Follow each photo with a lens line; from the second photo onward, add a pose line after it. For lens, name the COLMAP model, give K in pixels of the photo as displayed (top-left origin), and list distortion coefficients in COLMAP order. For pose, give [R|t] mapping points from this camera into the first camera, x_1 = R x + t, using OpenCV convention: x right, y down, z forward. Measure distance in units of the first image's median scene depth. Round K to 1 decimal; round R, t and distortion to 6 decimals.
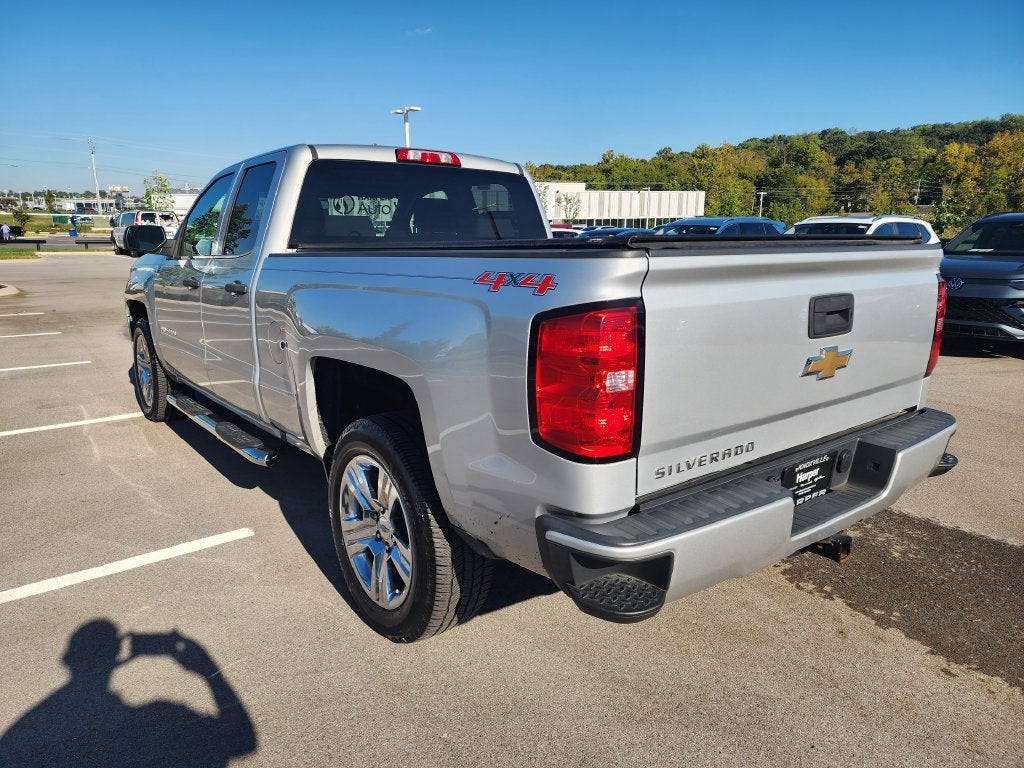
lens RADIAL K [[683.2, 0, 504.6], [0, 683.2, 381.7], [0, 0, 1]] dist [0.084895, -0.072844]
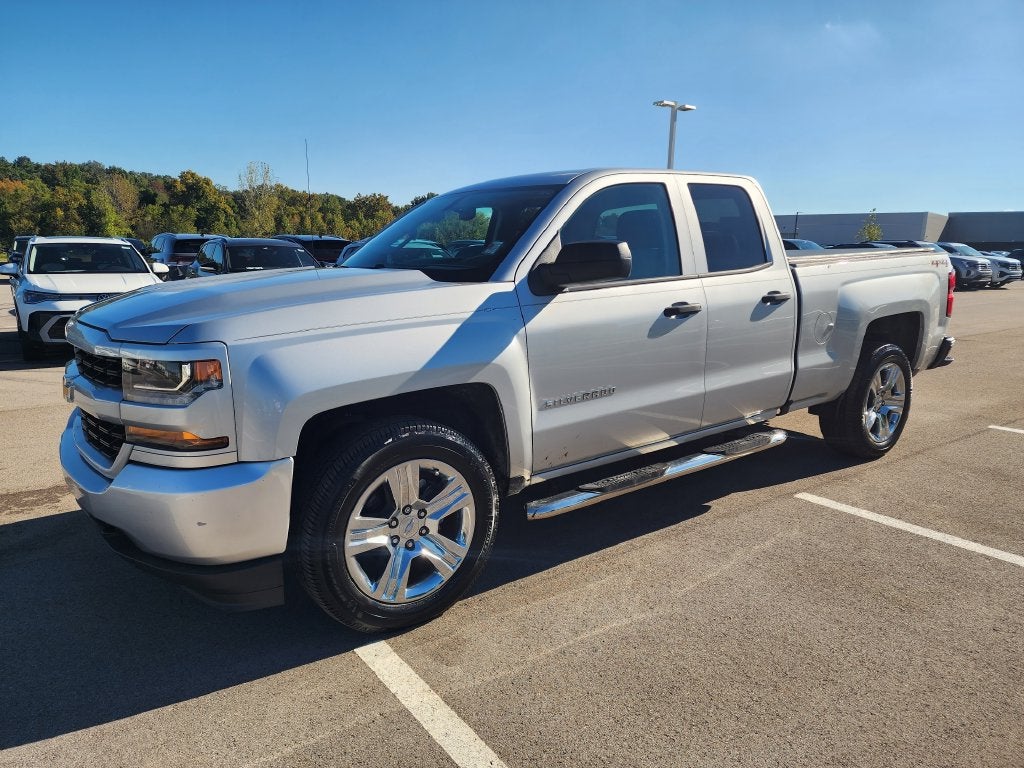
lens RADIAL K [[683.2, 0, 504.6], [0, 683.2, 381.7], [0, 0, 1]] dist [0.084895, -0.072844]
pose [[0.019090, -0.185662, 0.982428, -0.466767], [0.216583, 0.960044, 0.177223, -0.091189], [-0.976078, 0.209394, 0.058539, 0.424249]]
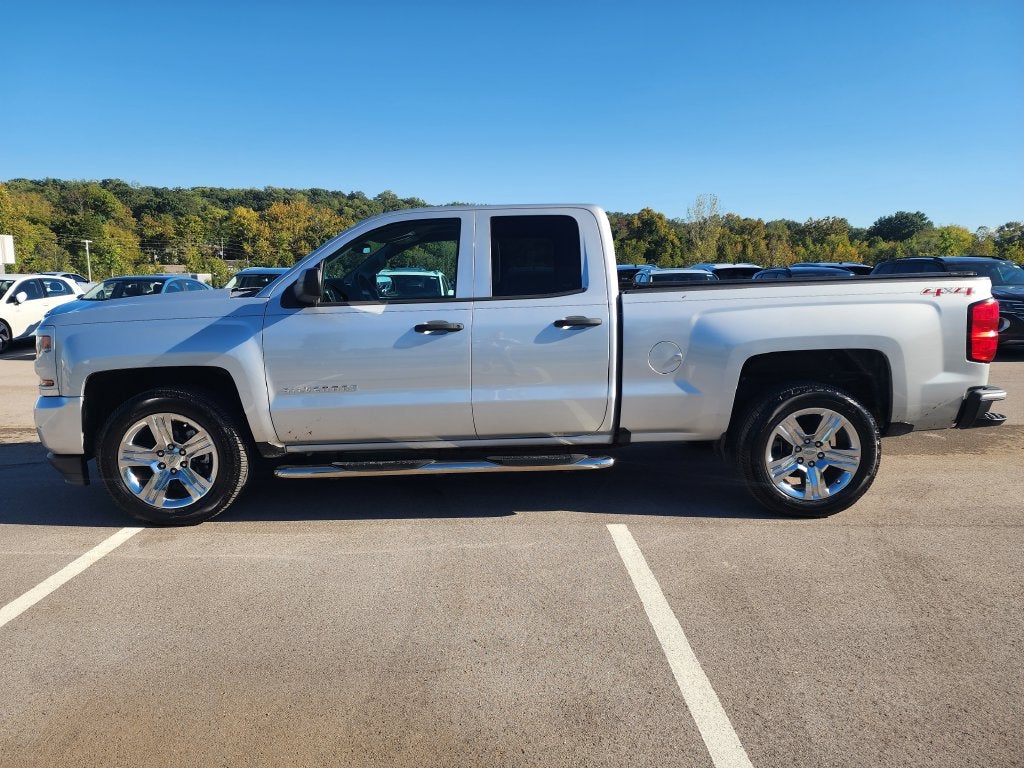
lens RADIAL K [[686.8, 0, 512.0], [0, 686.8, 384.0], [0, 0, 1]] dist [0.074200, -0.058615]
pose [[0.594750, -0.120267, 0.794864, -0.420292], [0.175156, 0.984378, 0.017883, -0.021934], [-0.784598, 0.128589, 0.606524, 0.120627]]
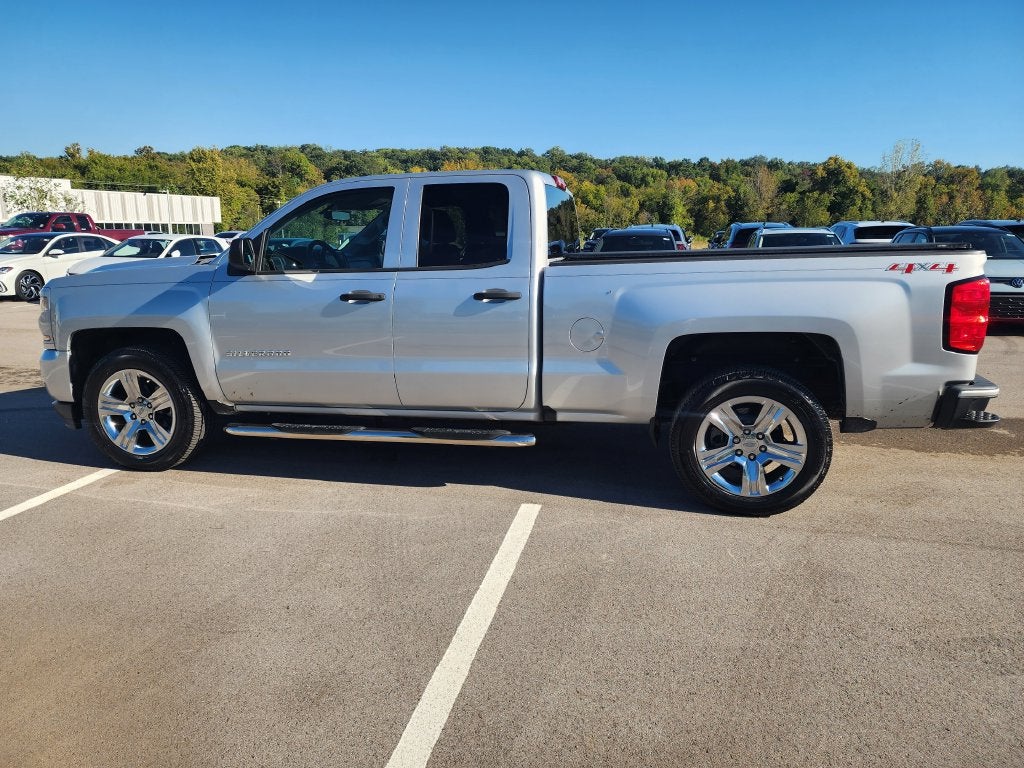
lens RADIAL K [[689.1, 0, 515.4], [0, 689.1, 374.2], [0, 0, 1]] dist [0.071990, -0.064193]
pose [[0.763674, -0.124638, 0.633456, -0.331091], [0.138685, 0.989952, 0.027586, -0.010248], [-0.630530, 0.066784, 0.773286, 0.036080]]
